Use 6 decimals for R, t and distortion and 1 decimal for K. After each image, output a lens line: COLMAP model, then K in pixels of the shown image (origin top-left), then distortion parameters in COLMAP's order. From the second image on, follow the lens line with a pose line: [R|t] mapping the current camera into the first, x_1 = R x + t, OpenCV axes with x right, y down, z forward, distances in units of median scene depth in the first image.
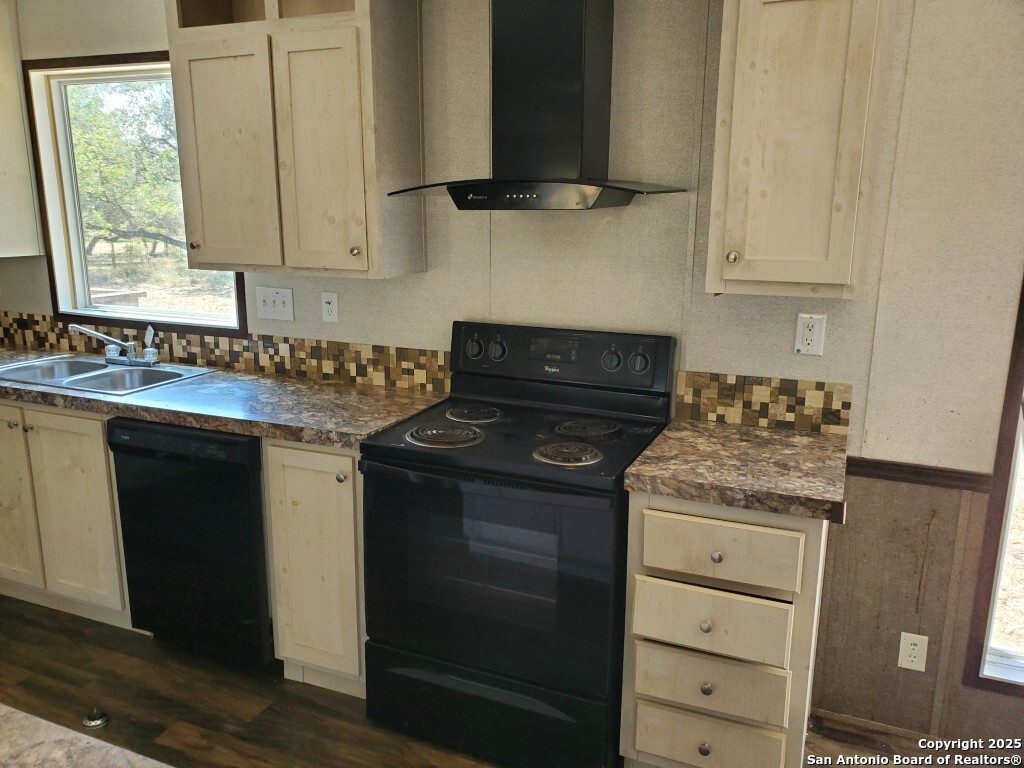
lens RADIAL K [[771.5, 0, 508.1], [0, 771.5, 382.2], [0, 0, 1]] dist [0.004995, 0.003323]
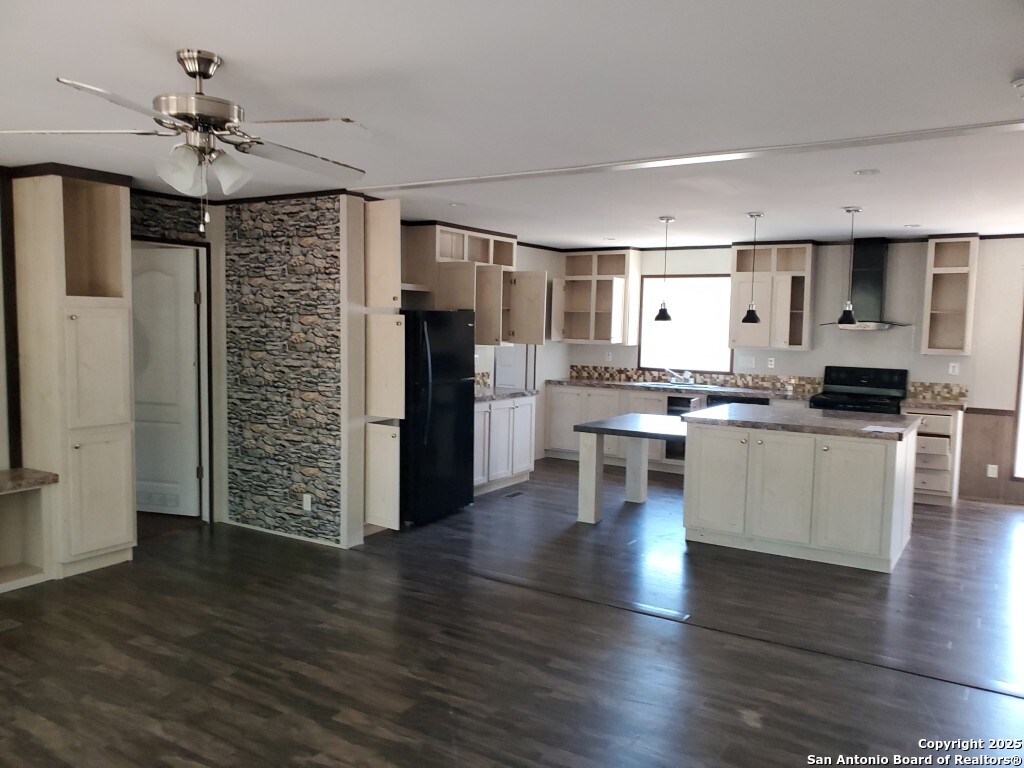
lens RADIAL K [[771.5, 0, 511.7], [0, 771.5, 389.4], [0, 0, 1]] dist [0.004995, 0.003323]
pose [[0.987801, 0.024995, -0.153704, -0.913482], [-0.046063, 0.989764, -0.135077, 0.528782], [0.148755, 0.140509, 0.978841, -2.367340]]
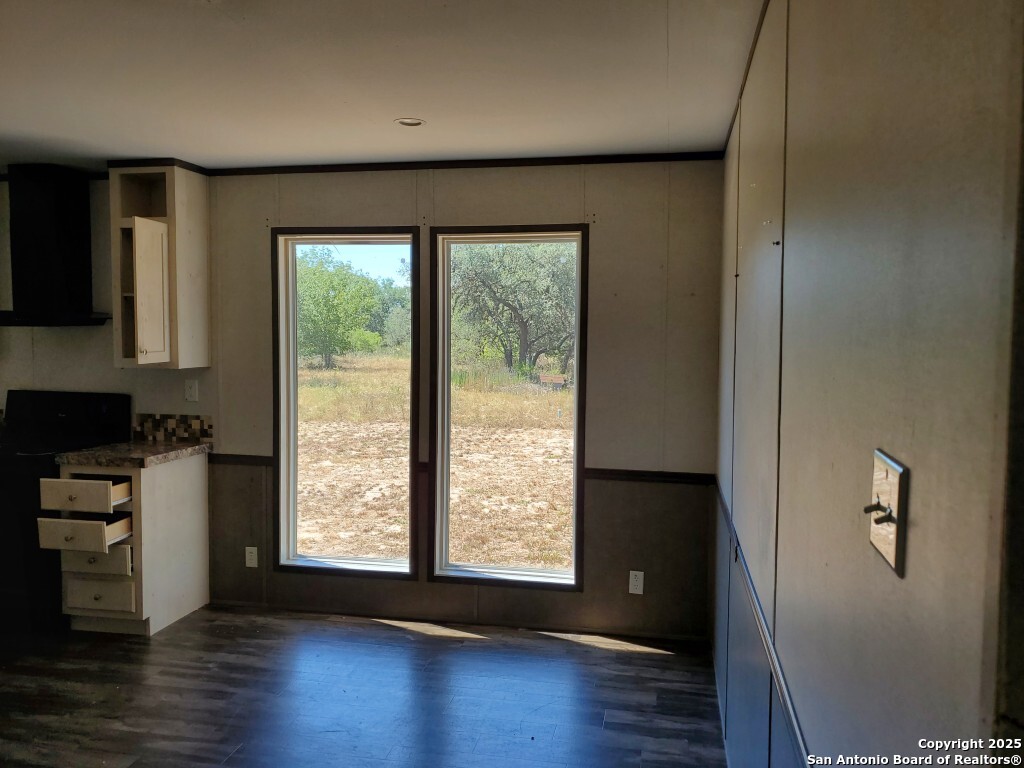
lens RADIAL K [[771.5, 0, 514.2], [0, 771.5, 383.9], [0, 0, 1]] dist [0.004995, 0.003323]
pose [[0.979164, -0.007260, 0.202941, 0.766543], [0.039664, 0.986950, -0.156065, 0.248620], [-0.199160, 0.160863, 0.966674, -1.017745]]
